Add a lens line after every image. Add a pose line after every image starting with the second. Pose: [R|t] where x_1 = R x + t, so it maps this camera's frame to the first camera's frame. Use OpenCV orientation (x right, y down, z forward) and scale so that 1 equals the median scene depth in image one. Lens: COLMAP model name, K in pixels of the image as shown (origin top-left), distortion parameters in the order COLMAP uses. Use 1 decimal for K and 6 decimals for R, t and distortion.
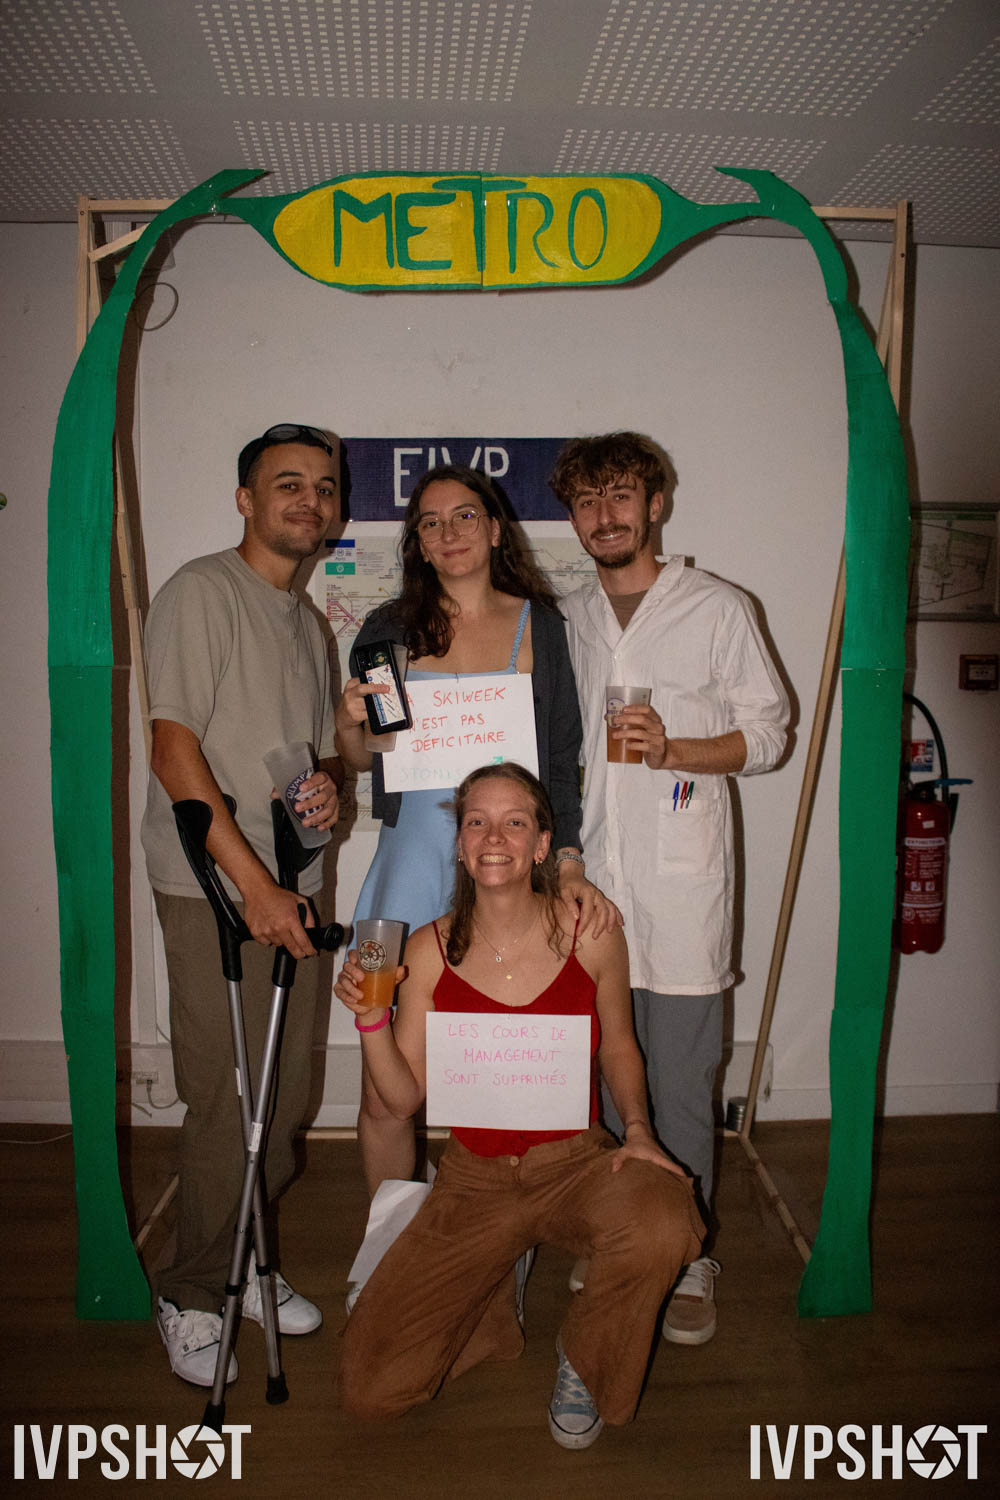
lens RADIAL K [[1308.7, 0, 498.4], [0, 1308.7, 784.4], [0, 0, 1]] dist [-0.140465, 0.111724]
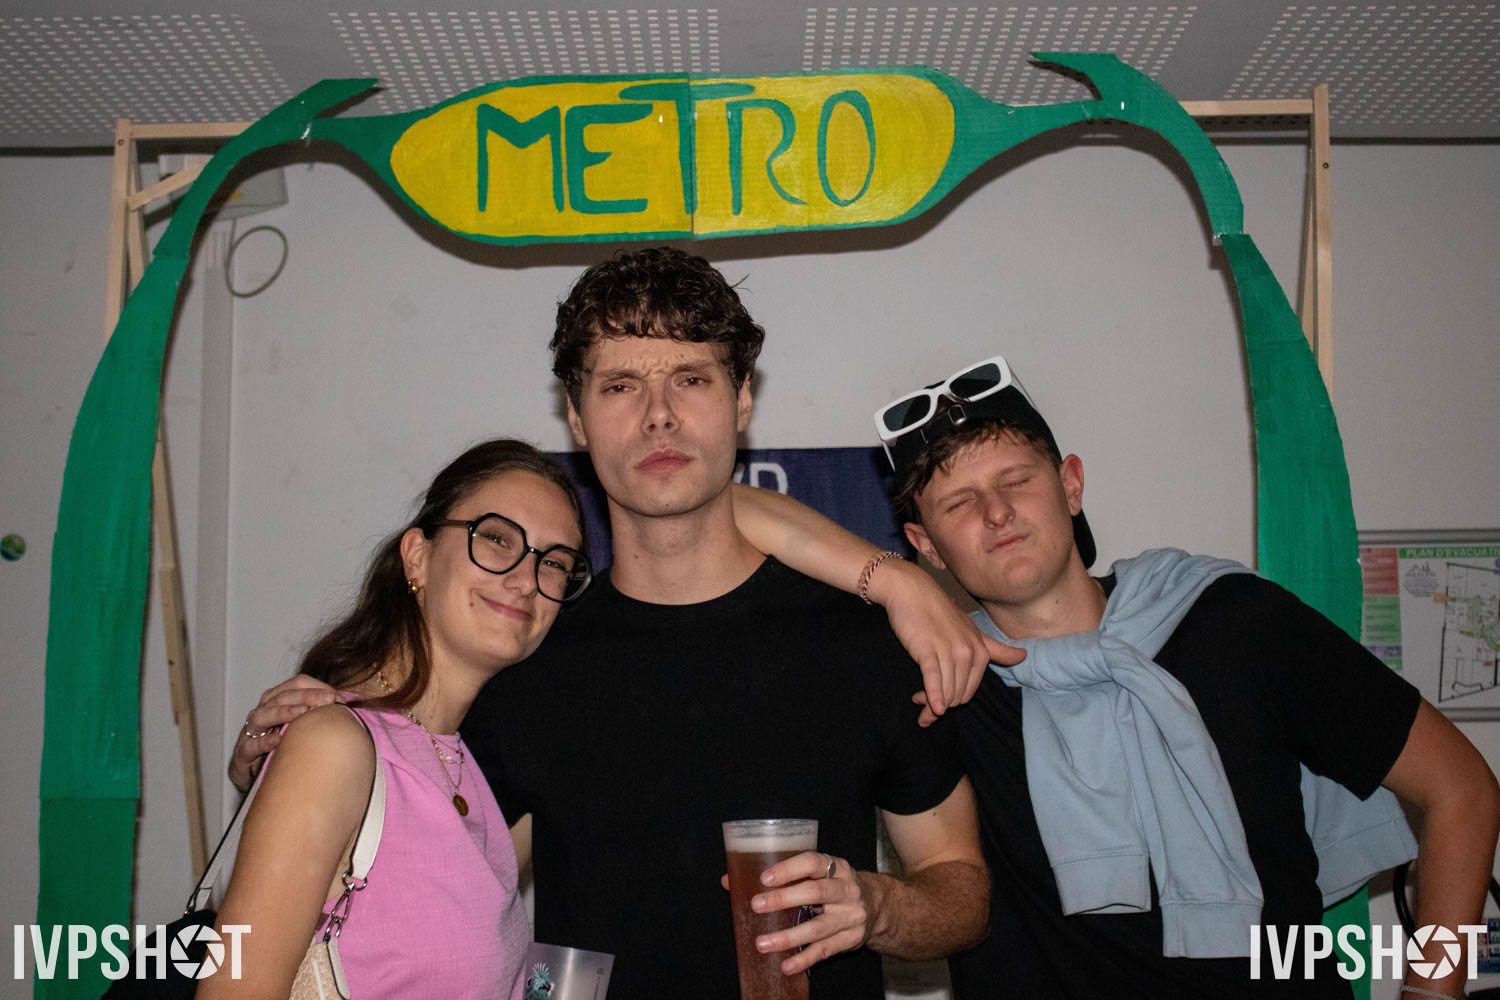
lens RADIAL K [[2190.9, 0, 728.2], [0, 2190.9, 485.7], [0, 0, 1]] dist [-0.039590, -0.009492]
pose [[0.995864, -0.016730, -0.089308, 0.107657], [-0.004690, 0.972126, -0.234411, 0.012736], [0.090740, 0.233860, 0.968027, -0.088720]]
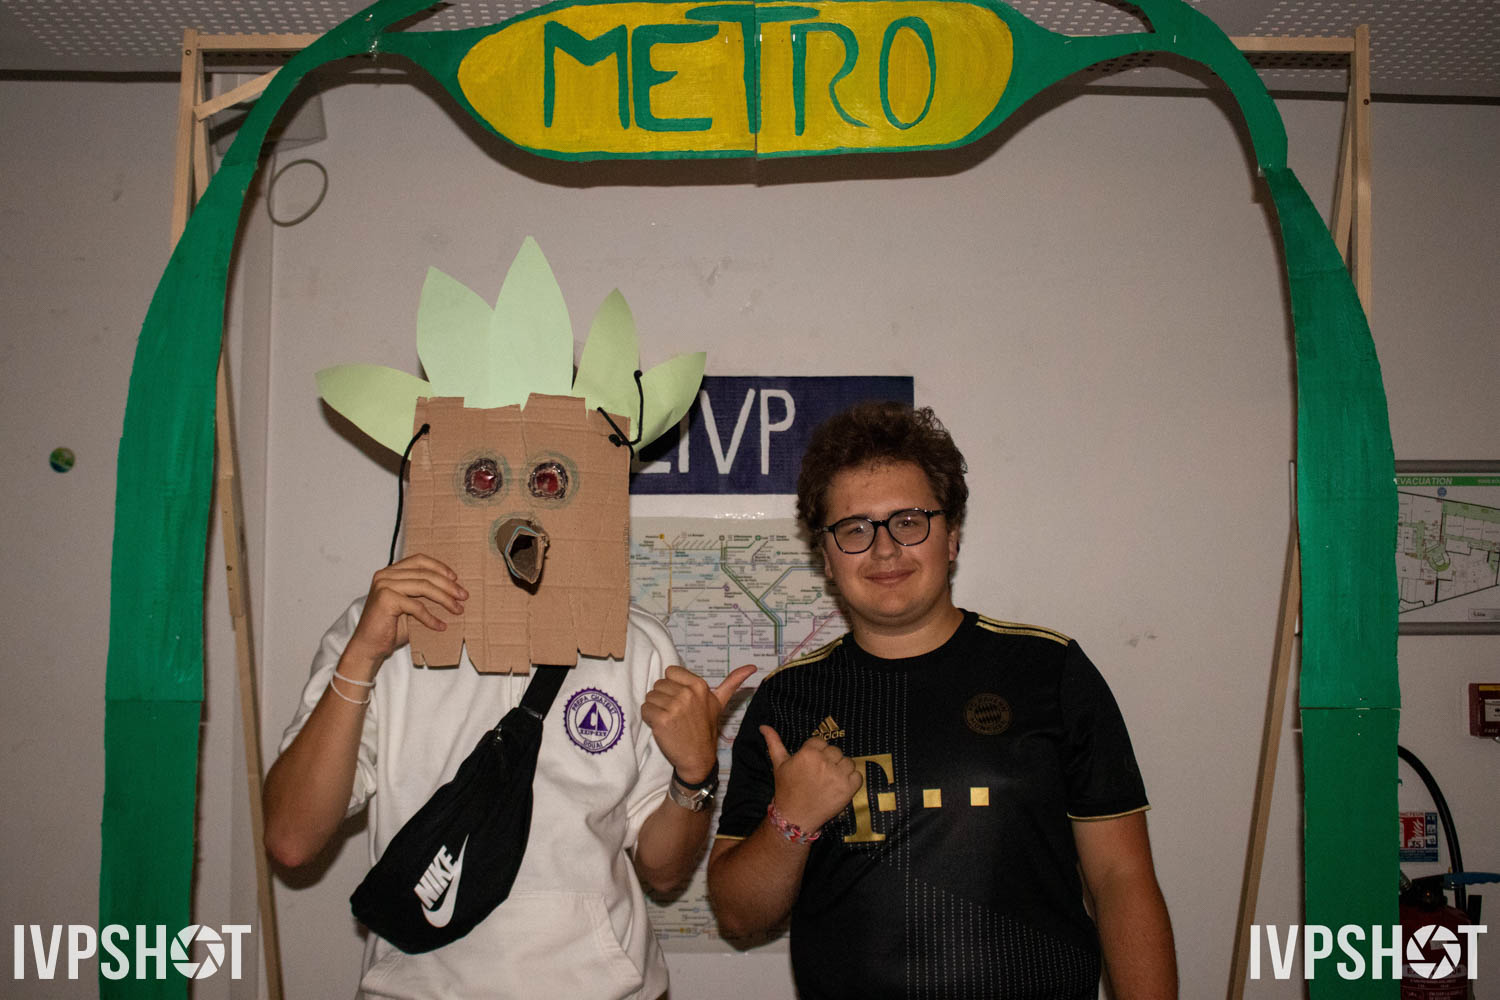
lens RADIAL K [[1808.5, 0, 718.7], [0, 1808.5, 502.2], [0, 0, 1]] dist [-0.077391, 0.023483]
pose [[0.999433, -0.001757, -0.033616, -0.000511], [-0.004995, 0.979841, -0.199715, -0.008912], [0.033290, 0.199770, 0.979277, 0.083387]]
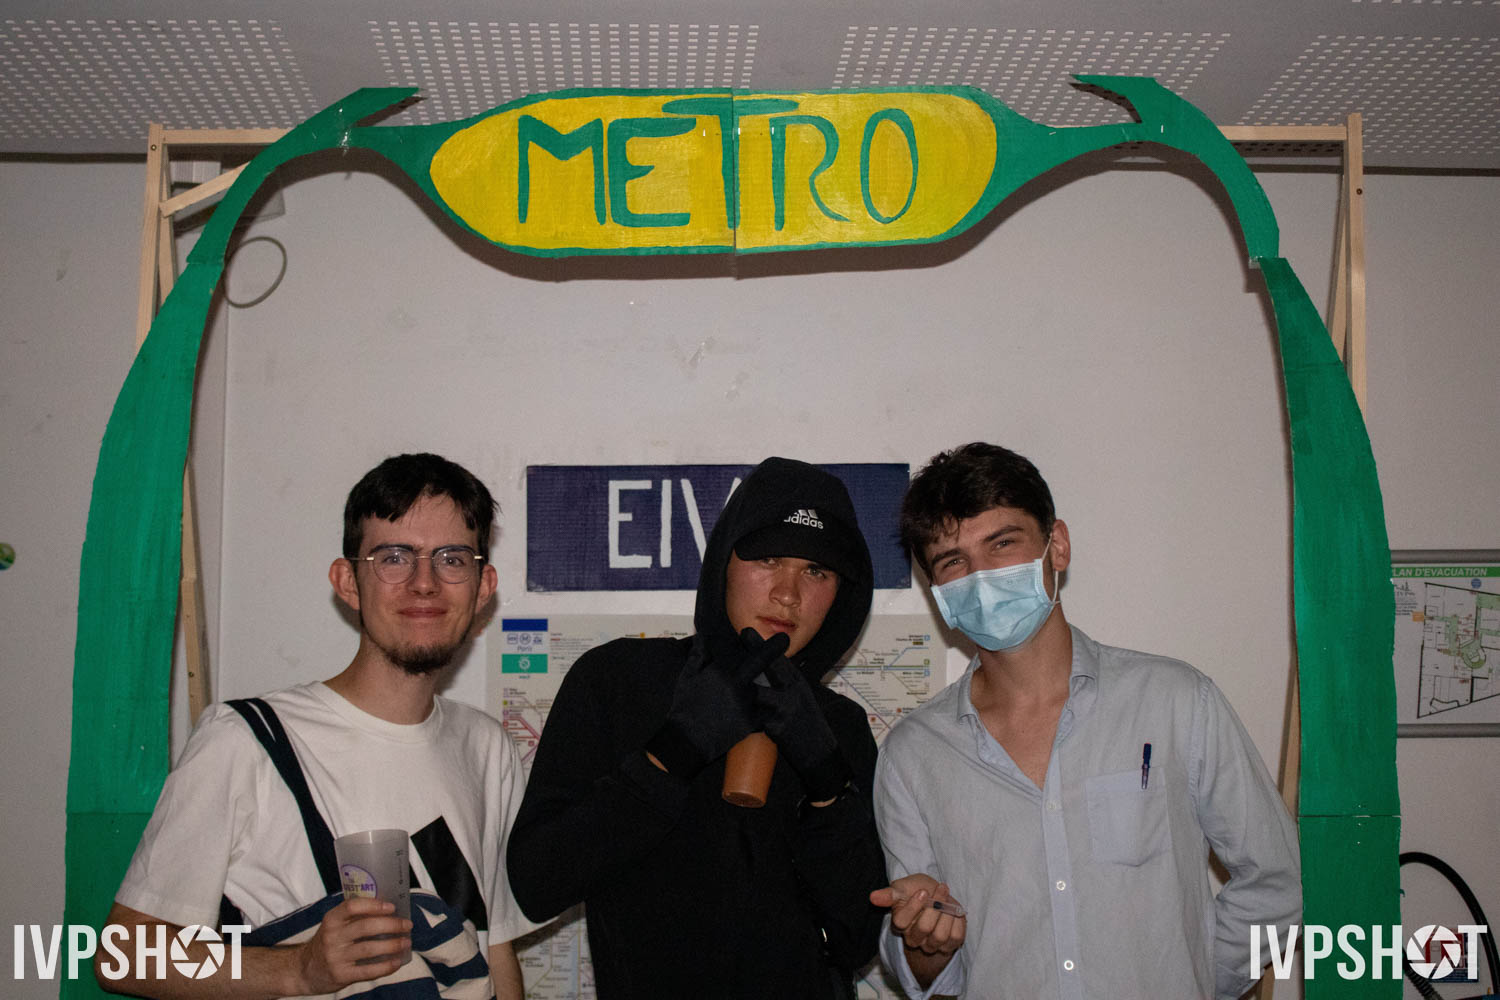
lens RADIAL K [[2124.6, 0, 712.7], [0, 2124.6, 497.8], [0, 0, 1]] dist [-0.059447, 0.018443]
pose [[0.999347, -0.007735, -0.035282, 0.014142], [-0.000826, 0.971649, -0.236427, 0.005318], [0.036110, 0.236302, 0.971008, -0.059866]]
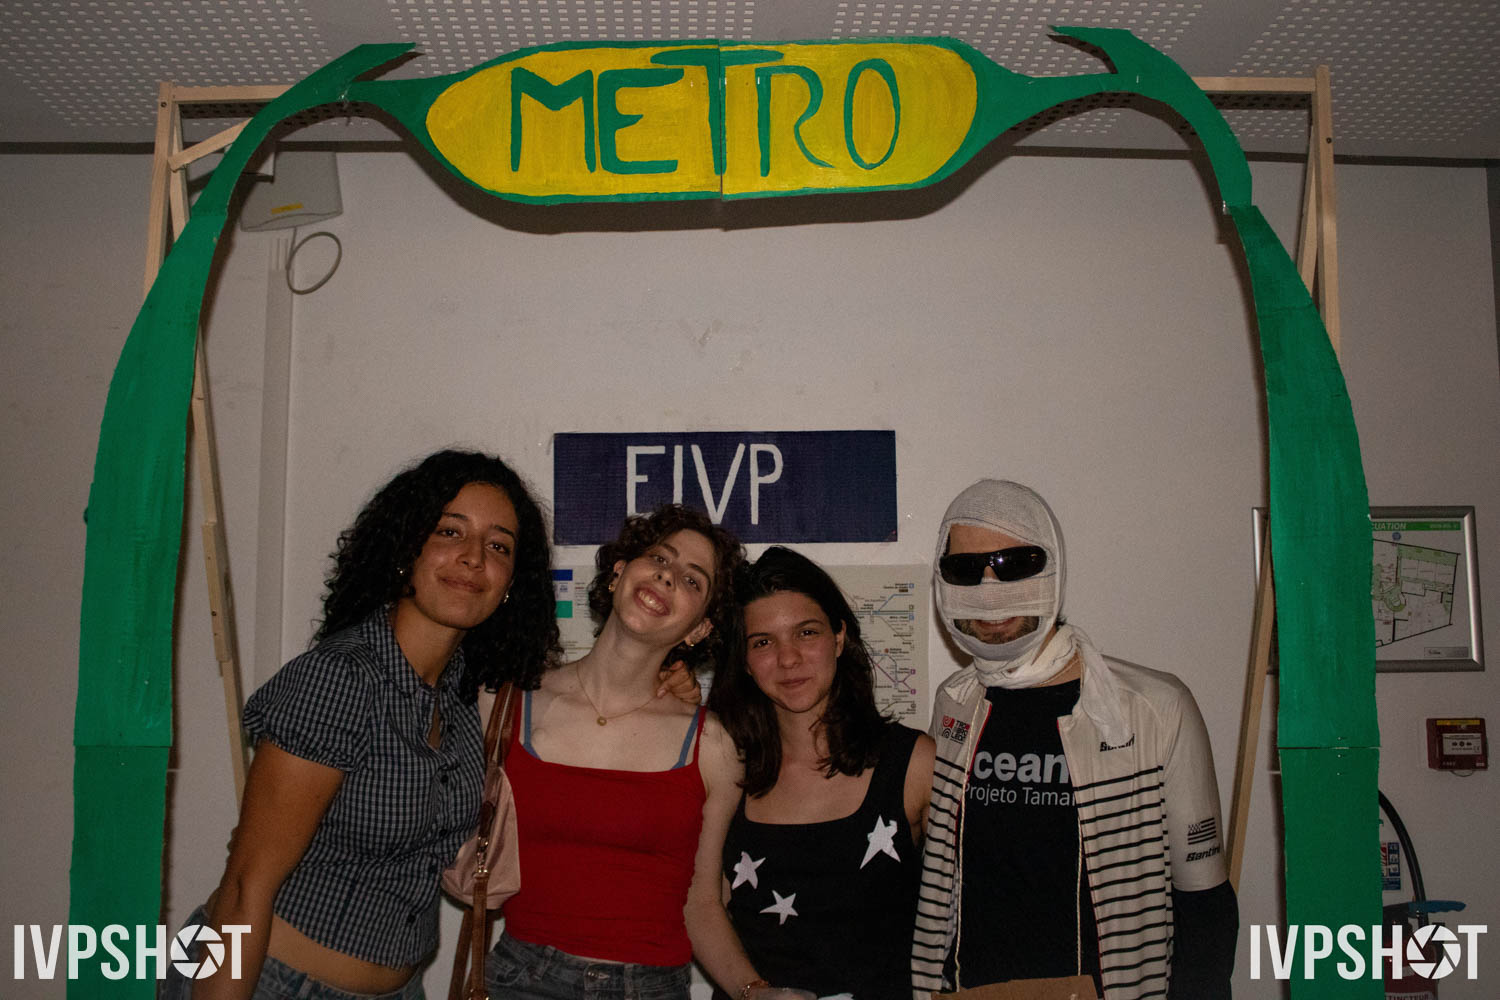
lens RADIAL K [[1495.5, 0, 751.3], [0, 1495.5, 503.7], [0, 0, 1]] dist [-0.128261, 0.120033]
pose [[0.999092, -0.009670, -0.041504, 0.035124], [-0.000604, 0.970606, -0.240674, -0.032909], [0.042611, 0.240480, 0.969718, 0.262939]]
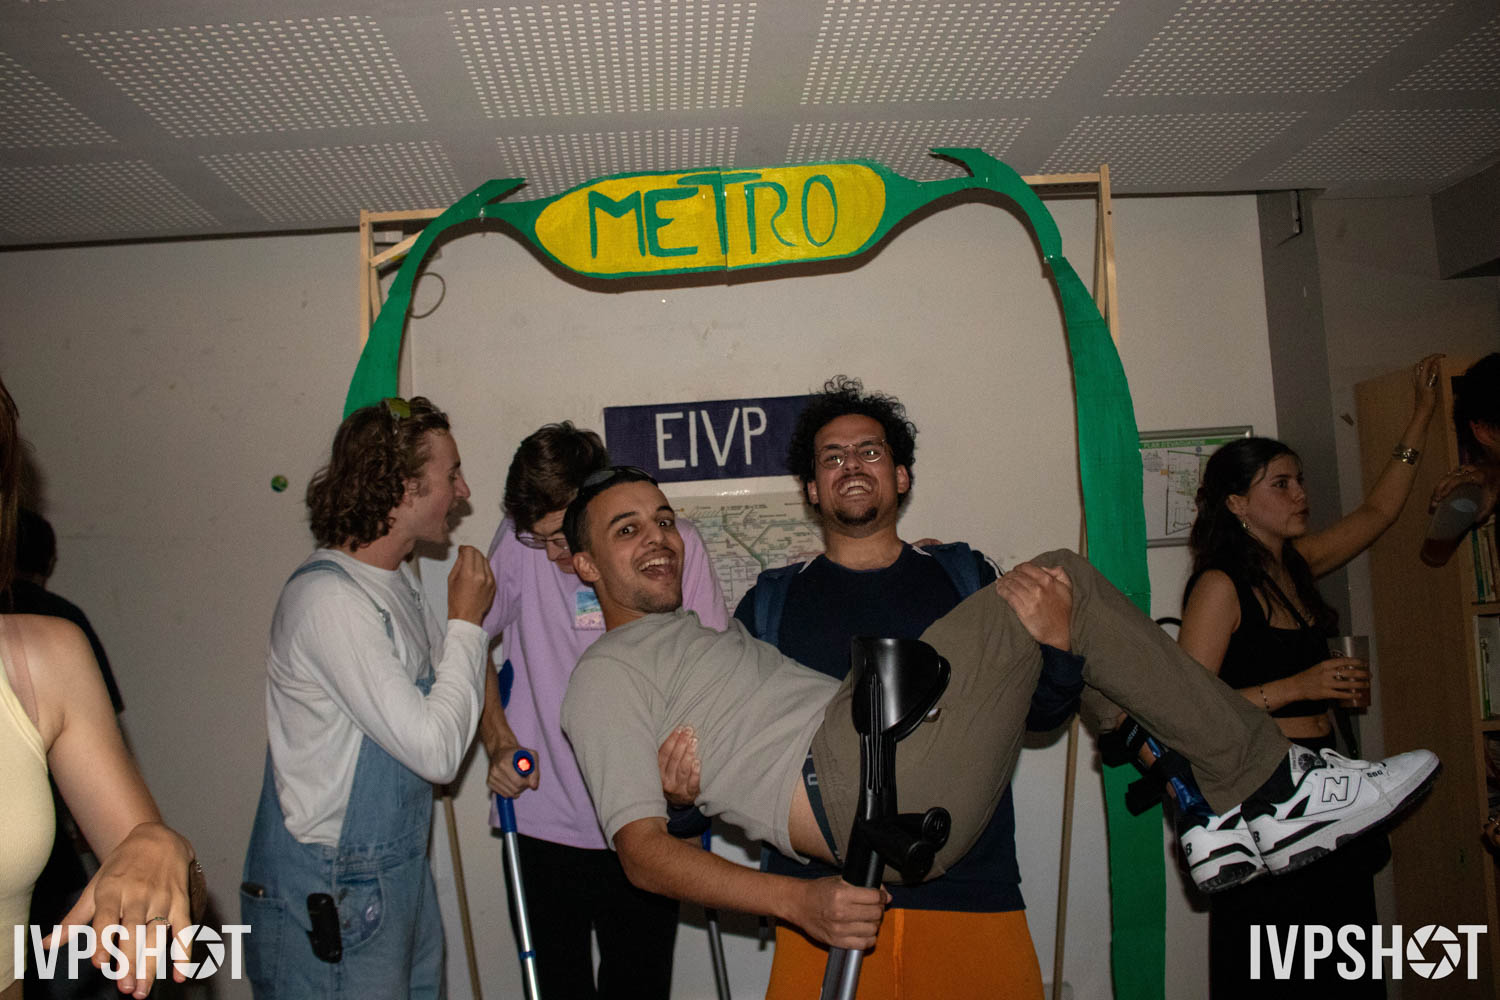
lens RADIAL K [[1413.7, 0, 744.4], [0, 1413.7, 500.8], [0, 0, 1]] dist [-0.127026, 0.002691]
pose [[0.997874, -0.060944, -0.023085, 0.017807], [0.055853, 0.982280, -0.178904, 0.023391], [0.033580, 0.177235, 0.983596, -0.146233]]
